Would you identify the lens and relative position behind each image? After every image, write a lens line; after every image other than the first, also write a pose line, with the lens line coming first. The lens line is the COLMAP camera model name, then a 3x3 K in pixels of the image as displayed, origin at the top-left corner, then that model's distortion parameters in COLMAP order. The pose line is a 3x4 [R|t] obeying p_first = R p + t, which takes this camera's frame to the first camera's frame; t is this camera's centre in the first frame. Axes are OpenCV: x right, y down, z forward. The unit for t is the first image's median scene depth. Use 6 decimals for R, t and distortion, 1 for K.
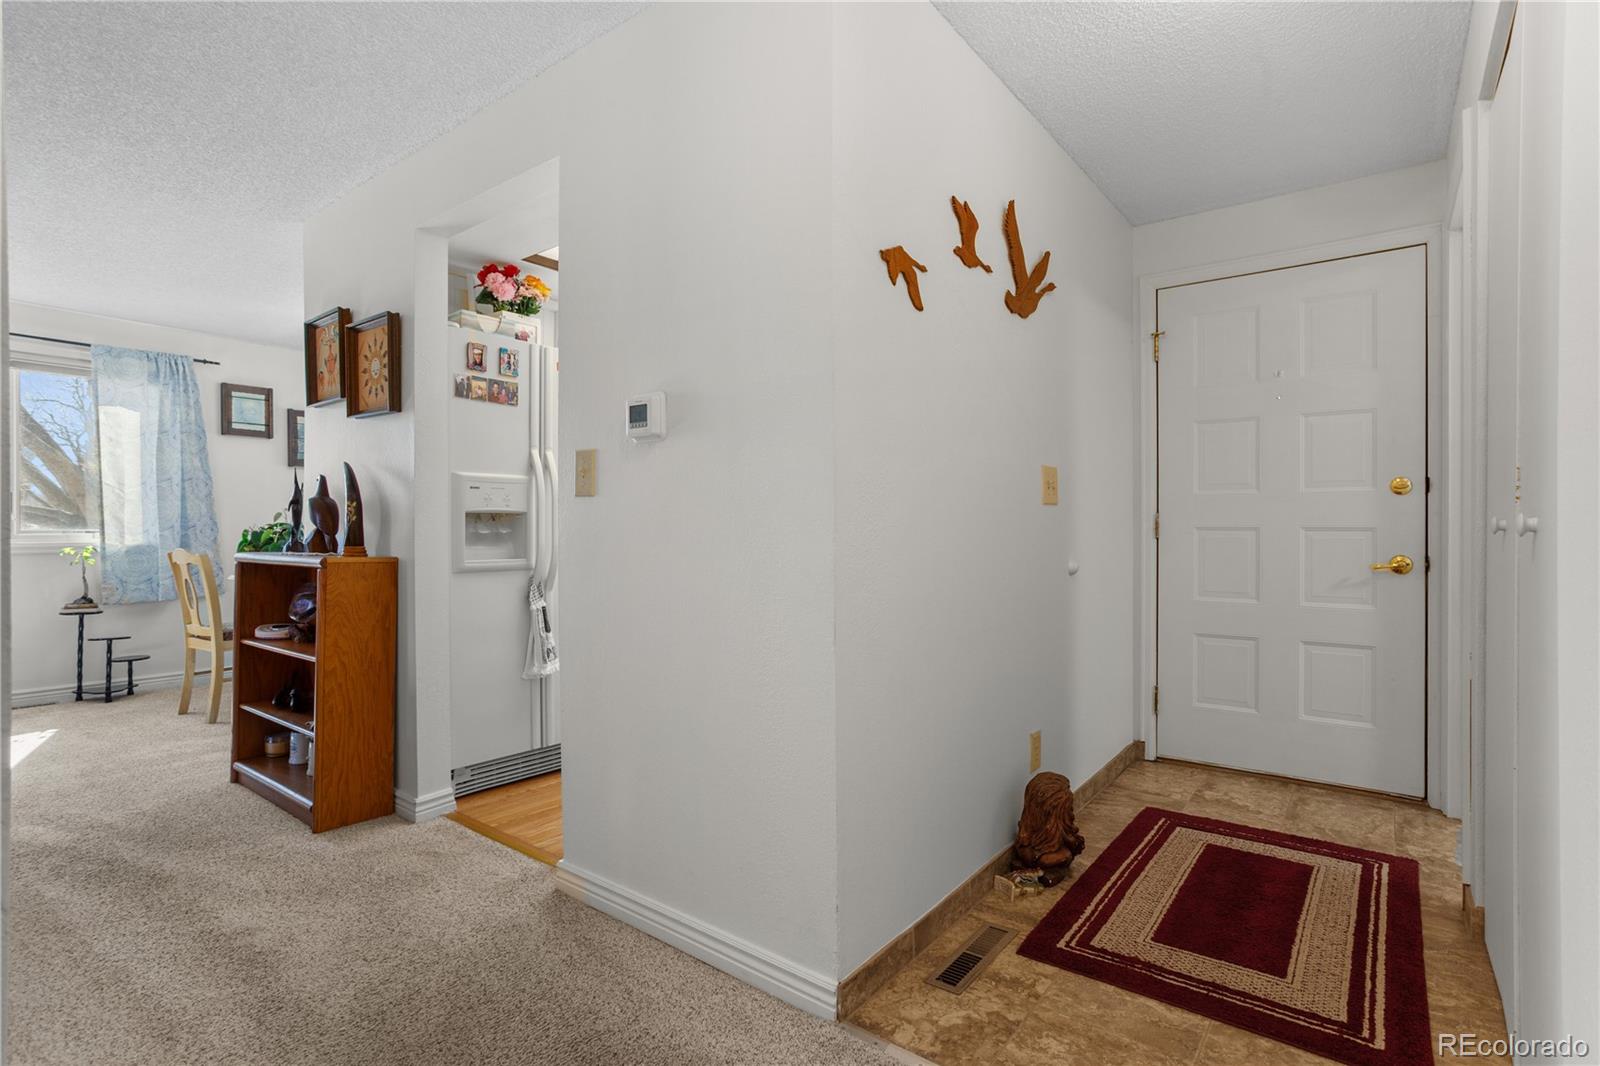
lens RADIAL K [[773.8, 0, 795.1], [0, 773.8, 530.5], [0, 0, 1]] dist [-0.059768, 0.029680]
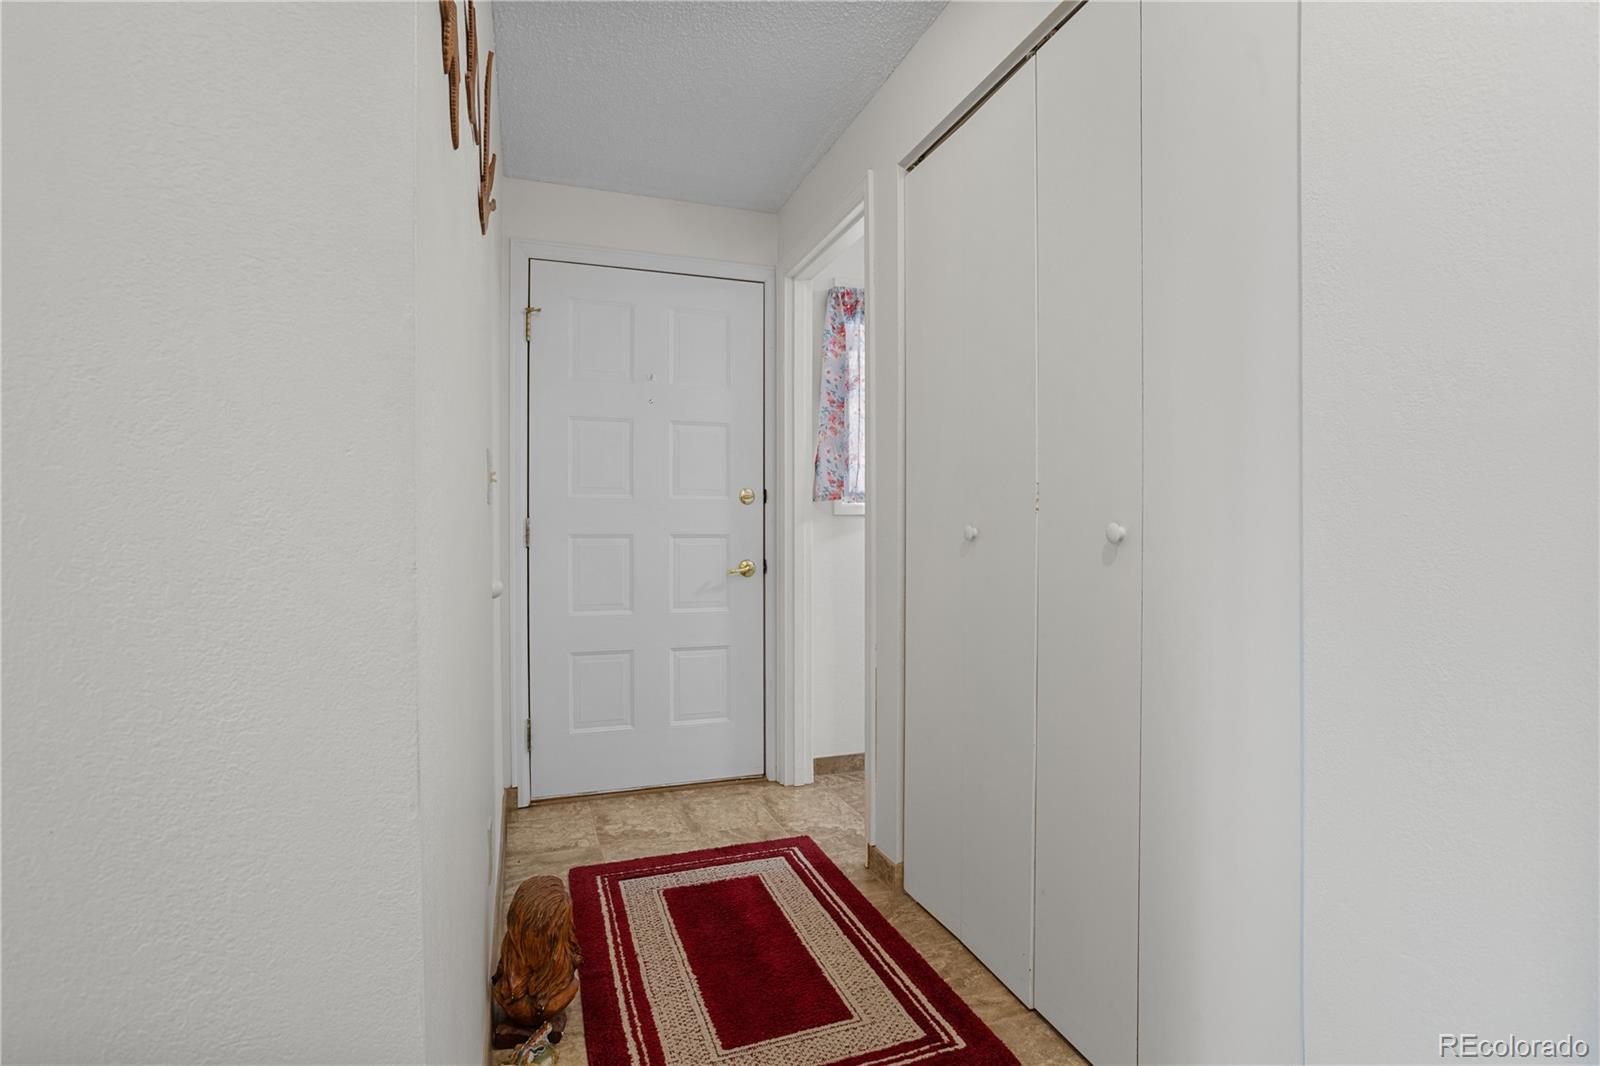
lens RADIAL K [[776.2, 0, 801.1], [0, 776.2, 537.9], [0, 0, 1]] dist [-0.056930, 0.036282]
pose [[0.536266, -0.005533, 0.844031, -0.112215], [0.004507, 0.999983, 0.003691, -0.002577], [-0.844037, 0.001824, 0.536282, 0.338095]]
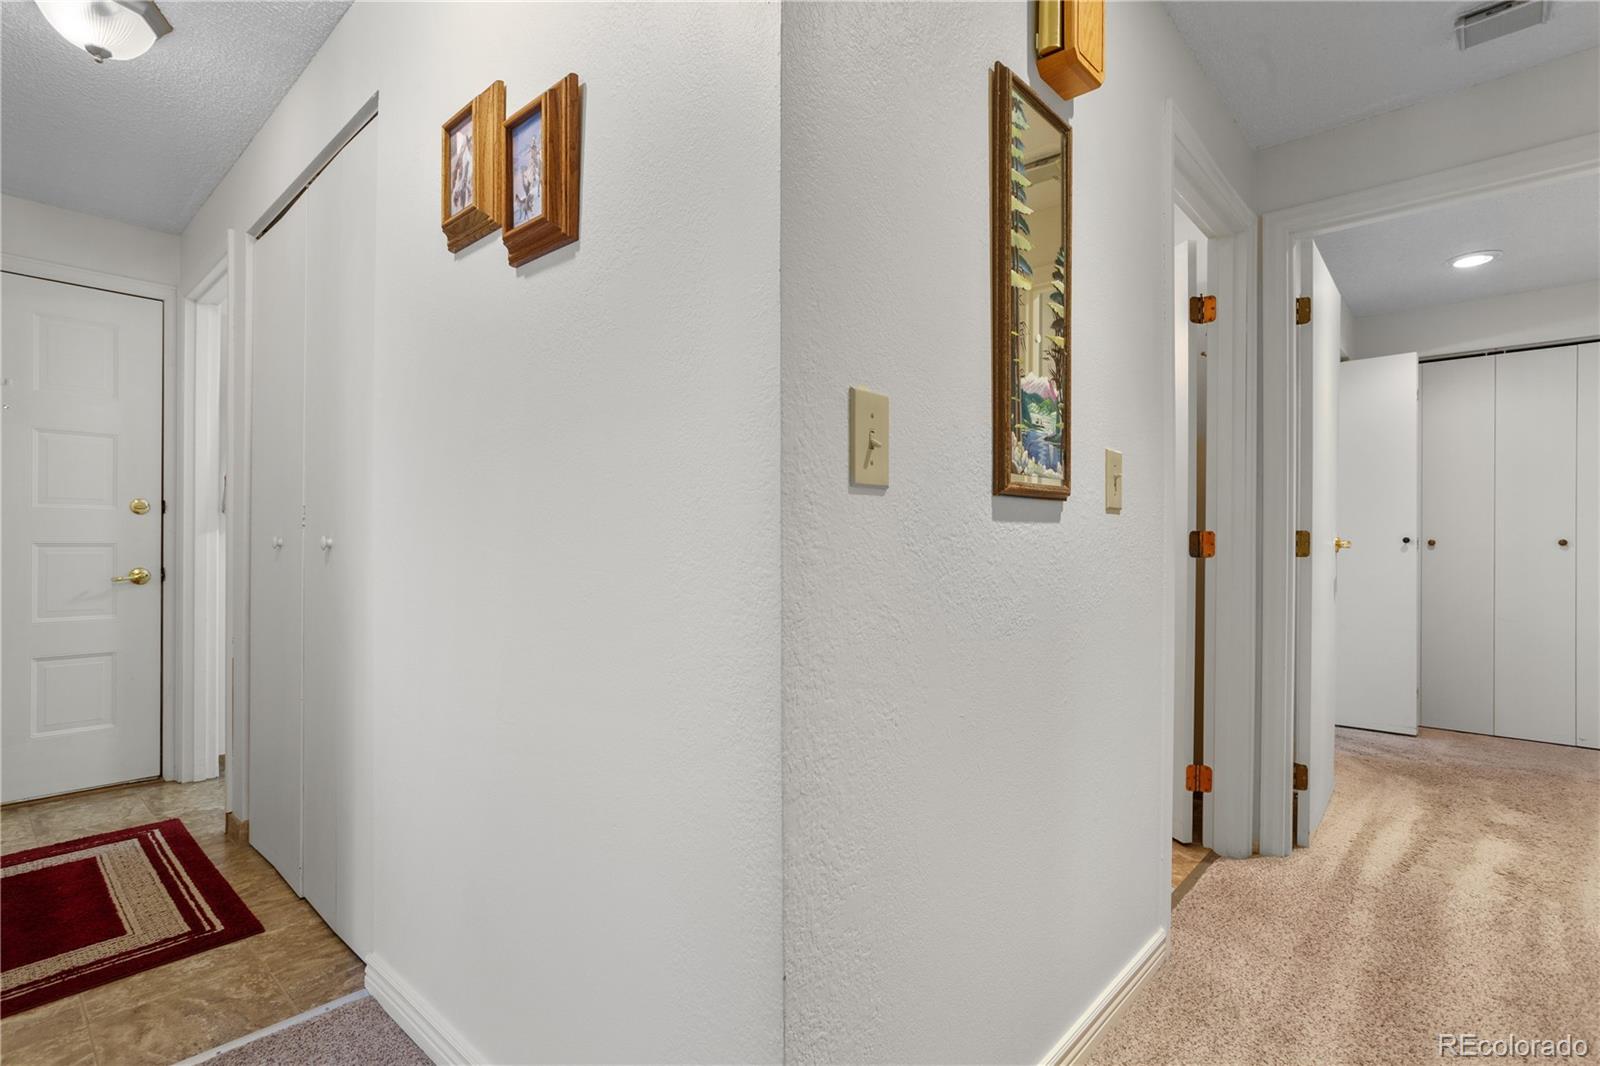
lens RADIAL K [[782.7, 0, 766.2], [0, 782.7, 540.1], [0, 0, 1]] dist [-0.001203, 0.019486]
pose [[0.109637, 0.001867, 0.993970, -0.283645], [0.003140, 0.999993, -0.002225, -0.003154], [-0.993967, 0.003365, 0.109630, -0.071899]]
